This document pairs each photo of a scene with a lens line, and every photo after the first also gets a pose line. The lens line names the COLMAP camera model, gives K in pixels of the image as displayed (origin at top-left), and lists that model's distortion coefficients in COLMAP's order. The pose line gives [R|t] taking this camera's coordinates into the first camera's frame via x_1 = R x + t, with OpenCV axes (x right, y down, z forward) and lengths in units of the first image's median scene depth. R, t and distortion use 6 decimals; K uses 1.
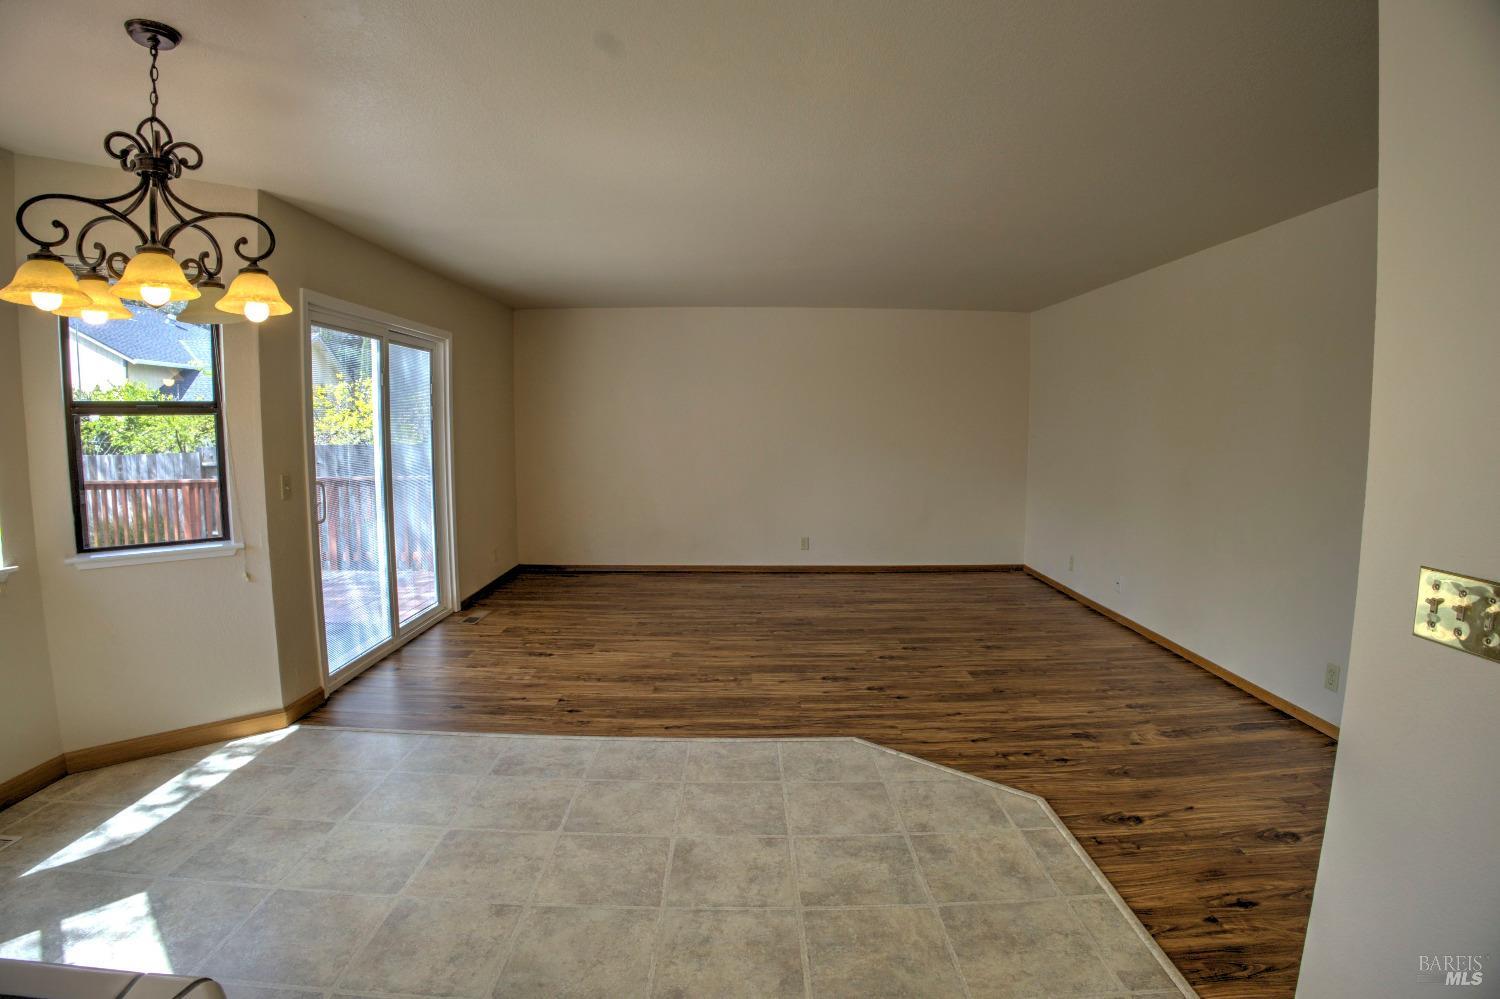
lens RADIAL K [[753.6, 0, 750.0], [0, 753.6, 499.5], [0, 0, 1]] dist [-0.144825, 0.039398]
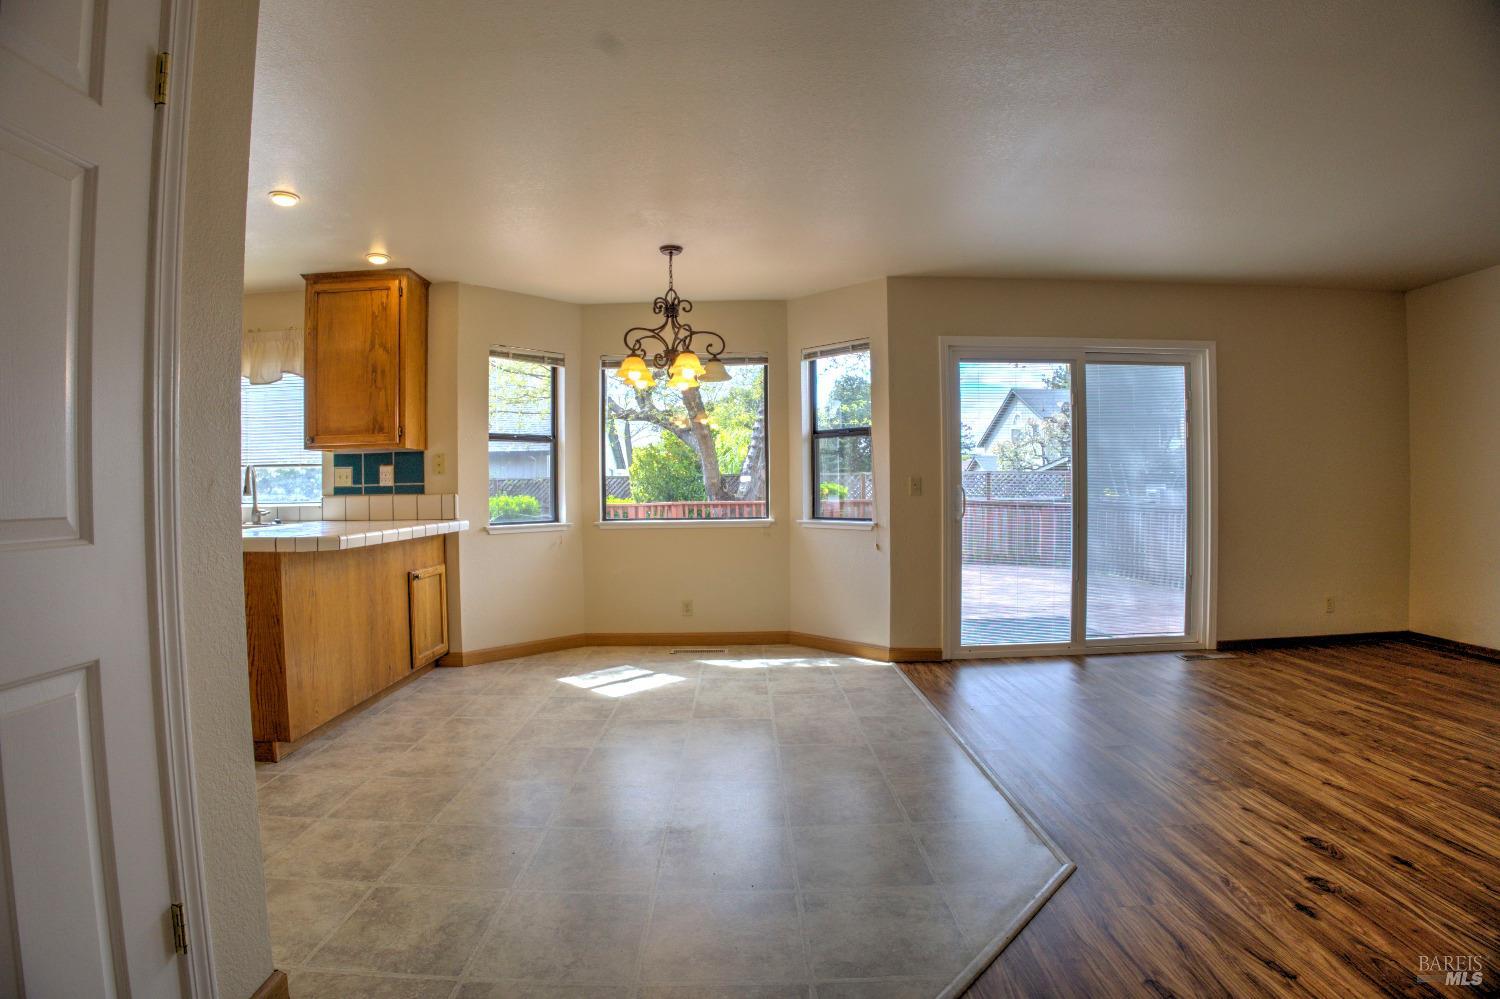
lens RADIAL K [[753.6, 0, 750.0], [0, 753.6, 499.5], [0, 0, 1]] dist [-0.144825, 0.039398]
pose [[0.004214, 0.010222, -0.999939, 0.634541], [-0.092745, 0.995642, 0.009787, 0.018525], [0.995681, 0.092698, 0.005143, 0.574275]]
